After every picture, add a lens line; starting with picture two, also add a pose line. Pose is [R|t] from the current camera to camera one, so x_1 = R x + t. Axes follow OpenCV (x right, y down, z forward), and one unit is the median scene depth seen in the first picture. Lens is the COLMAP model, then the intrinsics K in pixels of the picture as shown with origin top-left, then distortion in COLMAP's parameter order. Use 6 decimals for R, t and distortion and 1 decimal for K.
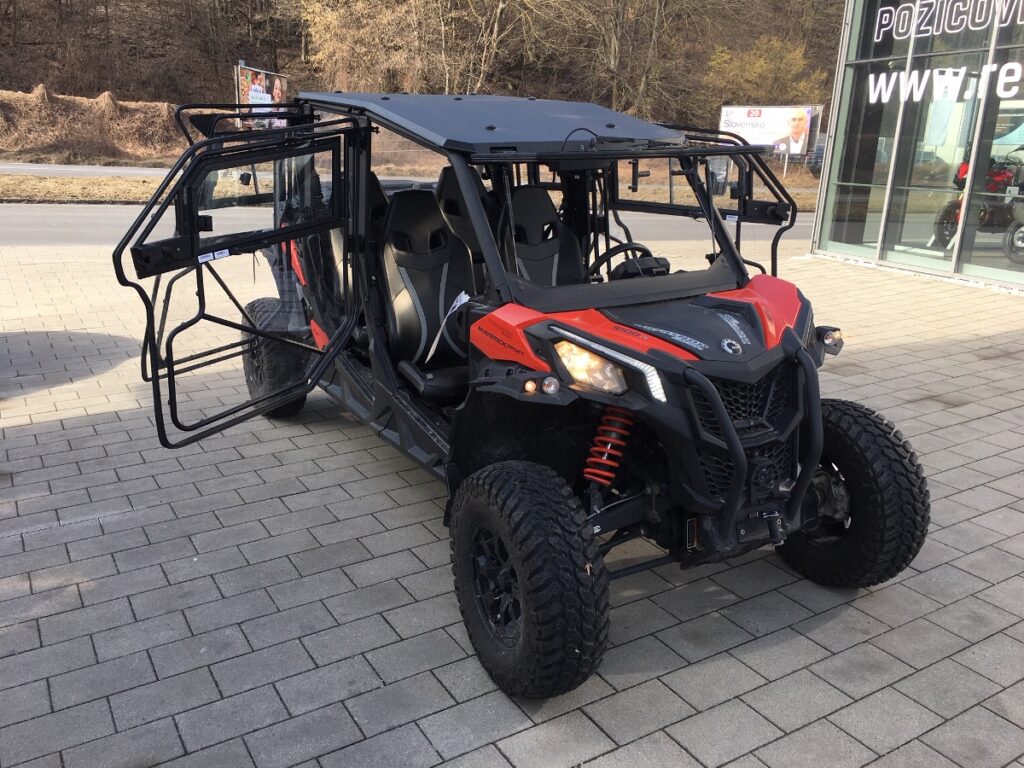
lens RADIAL K [[860.8, 0, 512.0], [0, 860.8, 384.0], [0, 0, 1]] dist [0.026630, -0.000569]
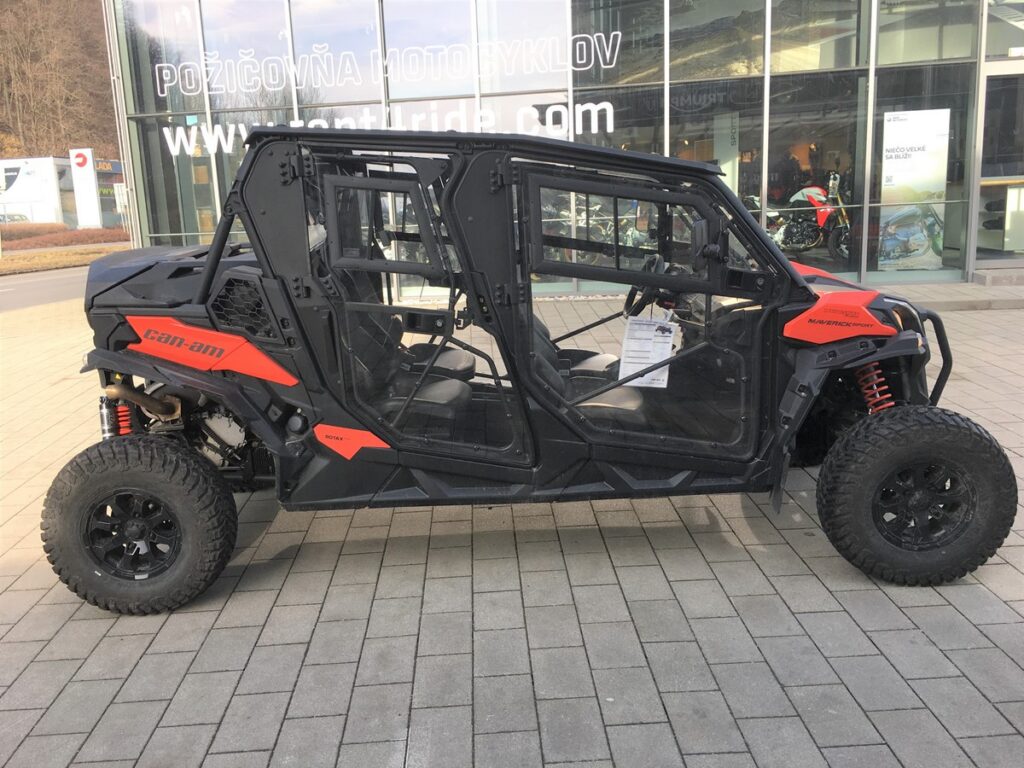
lens RADIAL K [[860.8, 0, 512.0], [0, 860.8, 384.0], [0, 0, 1]] dist [0.026630, -0.000569]
pose [[0.493276, -0.237280, 0.836885, -0.806444], [0.292267, 0.951357, 0.097468, -0.138832], [-0.819304, 0.196515, 0.538631, 0.481354]]
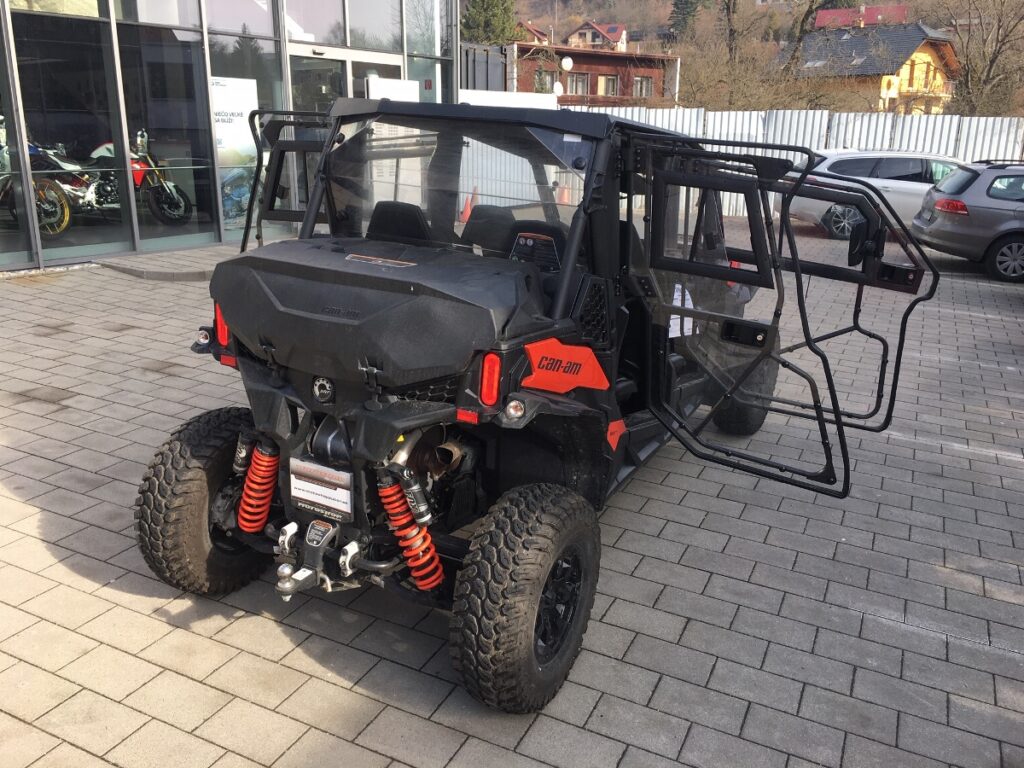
lens RADIAL K [[860.8, 0, 512.0], [0, 860.8, 384.0], [0, 0, 1]] dist [0.026630, -0.000569]
pose [[-0.535833, -0.281651, 0.795962, -0.801772], [0.189273, 0.878660, 0.438330, -0.463291], [-0.822836, 0.385525, -0.417506, 1.432095]]
